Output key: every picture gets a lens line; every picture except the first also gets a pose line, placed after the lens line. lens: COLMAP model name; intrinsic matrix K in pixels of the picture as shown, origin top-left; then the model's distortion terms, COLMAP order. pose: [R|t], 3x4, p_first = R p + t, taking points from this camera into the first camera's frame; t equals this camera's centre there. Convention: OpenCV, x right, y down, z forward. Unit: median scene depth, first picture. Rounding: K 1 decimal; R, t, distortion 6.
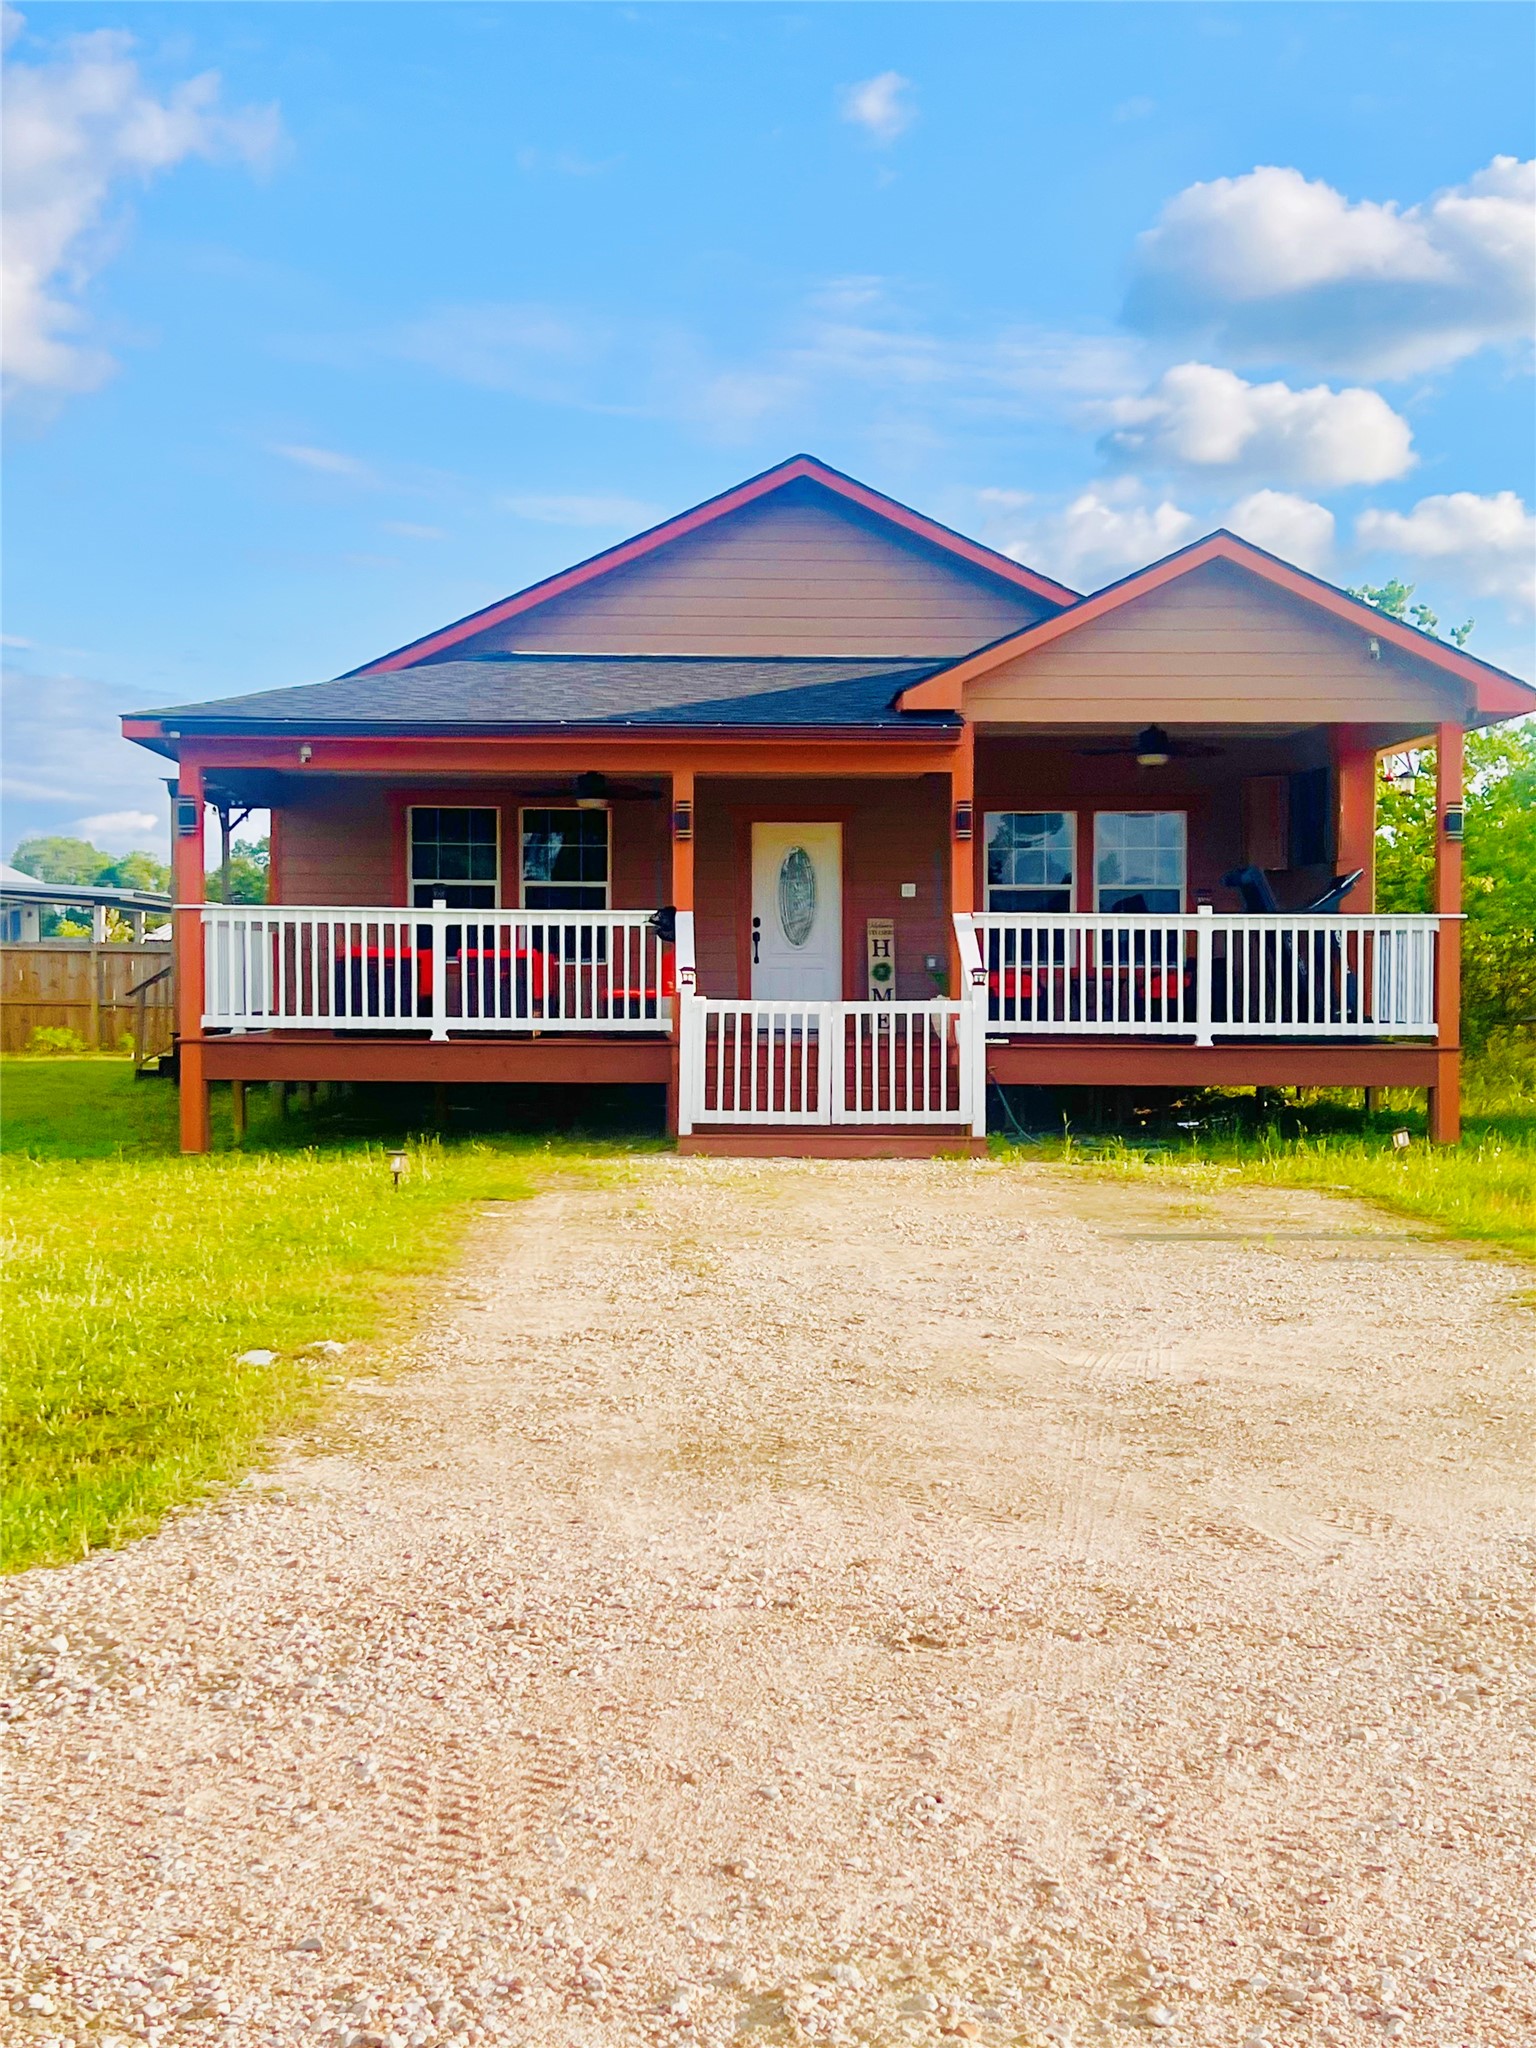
lens RADIAL K [[2388.0, 0, 697.3], [0, 2388.0, 1022.3], [0, 0, 1]] dist [0.140838, -0.005041]
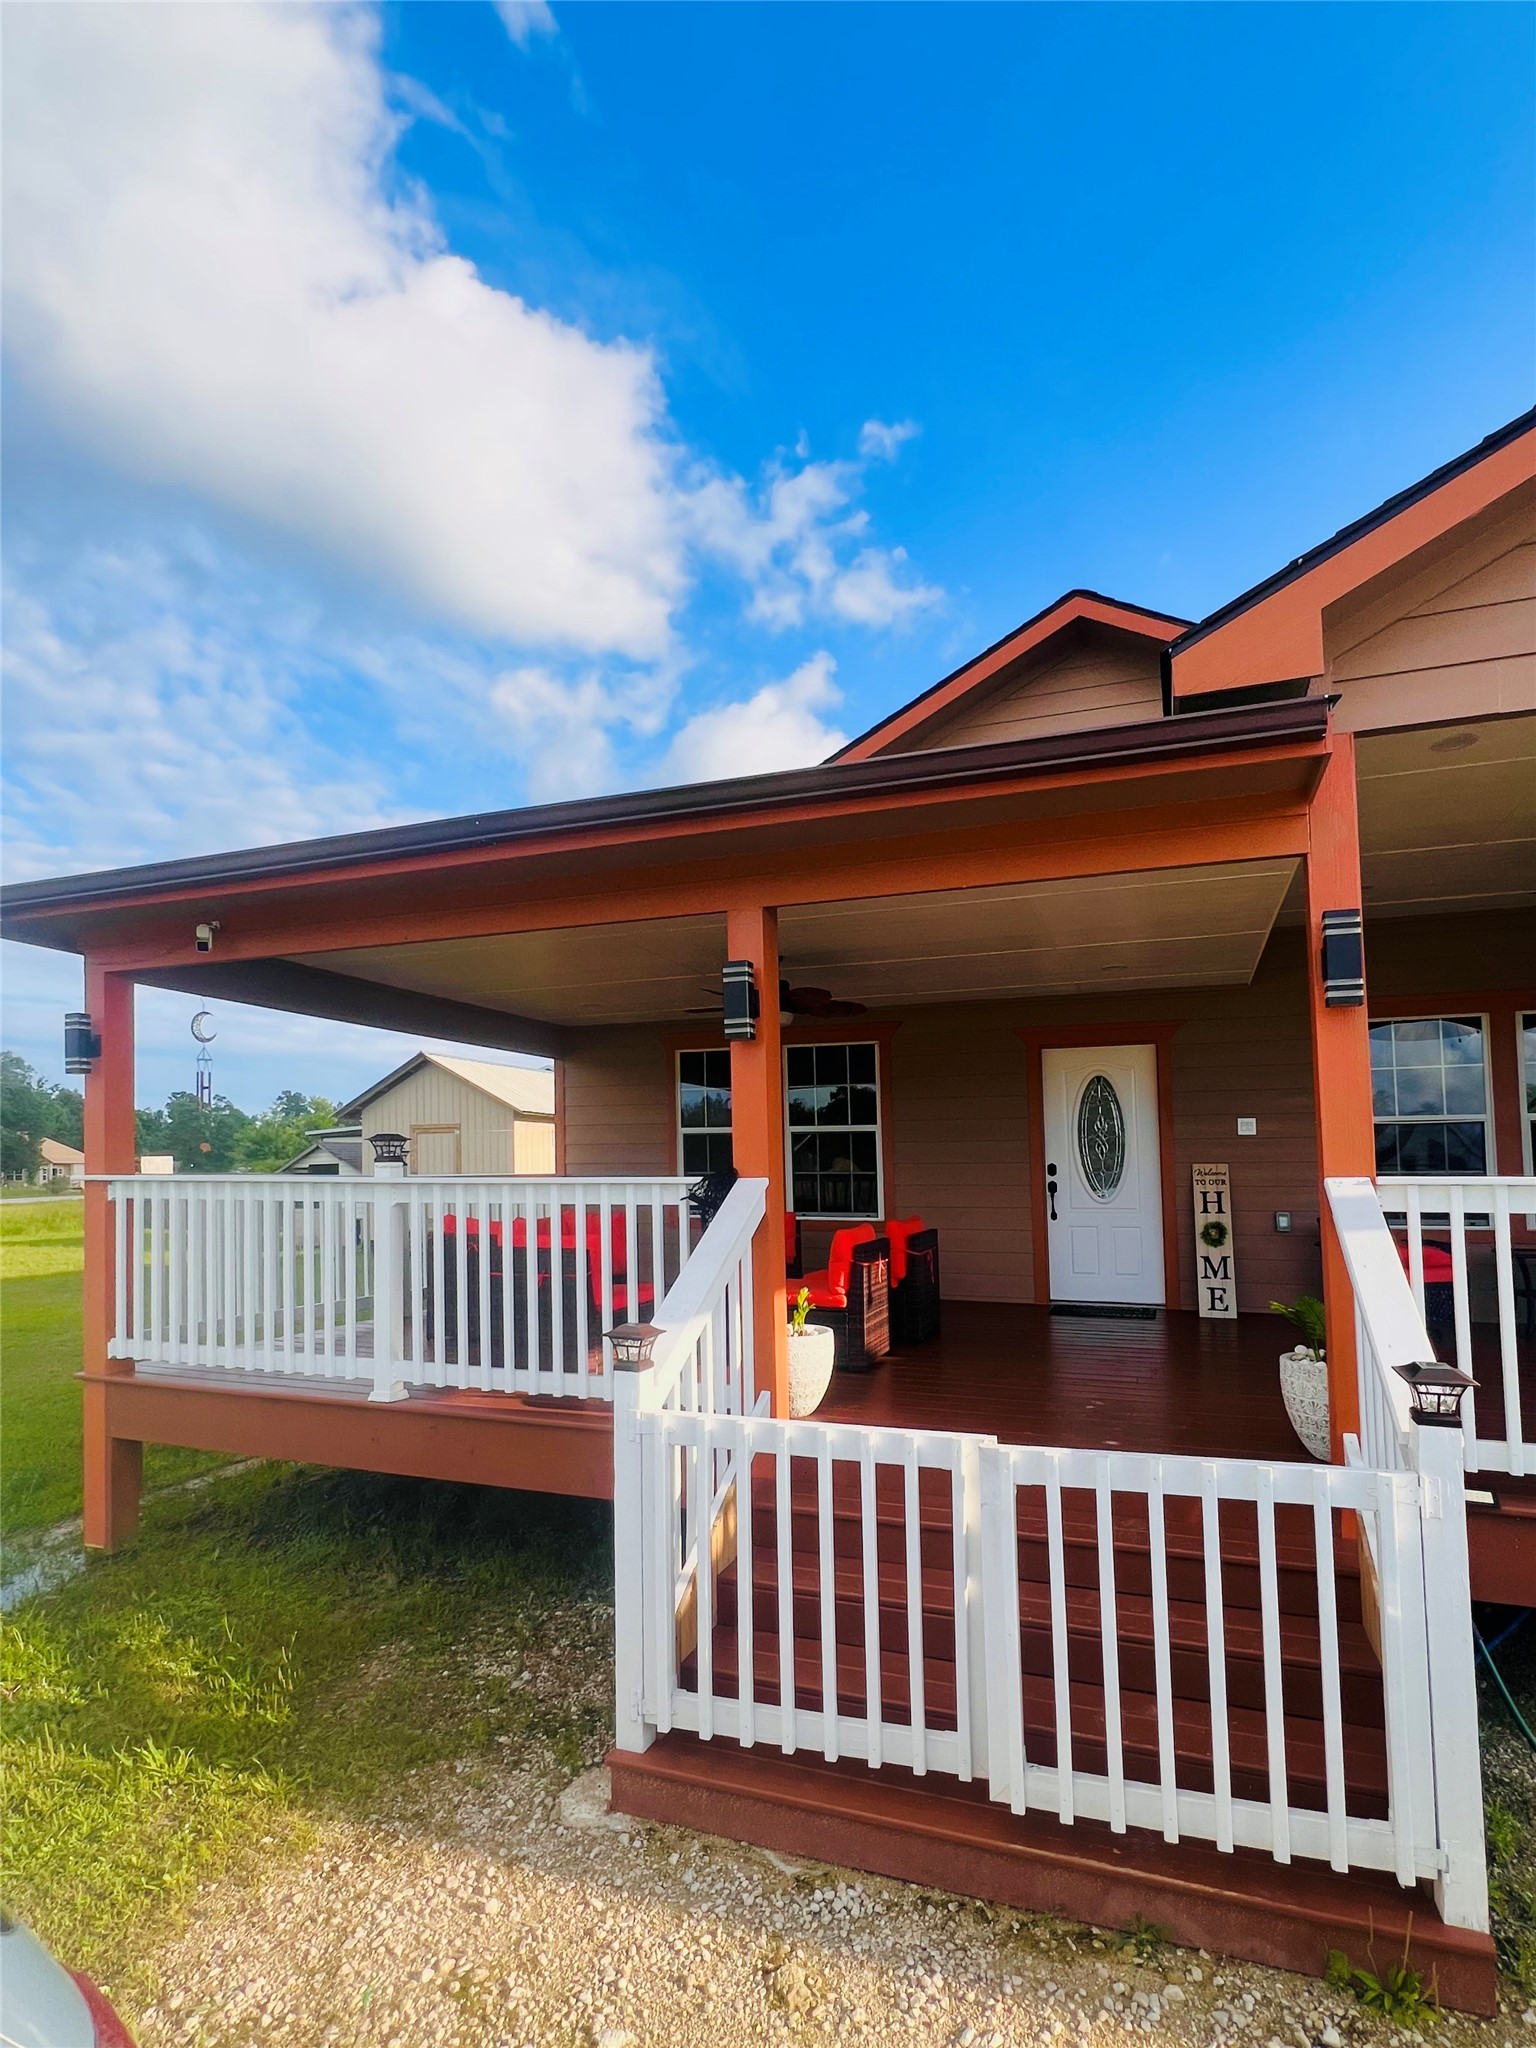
lens RADIAL K [[911.9, 0, 881.5], [0, 911.9, 1094.0], [0, 0, 1]] dist [0.007100, 0.000432]
pose [[0.948310, -0.034818, -0.315430, 0.071808], [0.003661, 0.995097, -0.098835, -0.038202], [0.317325, 0.092571, 0.943788, 0.703984]]
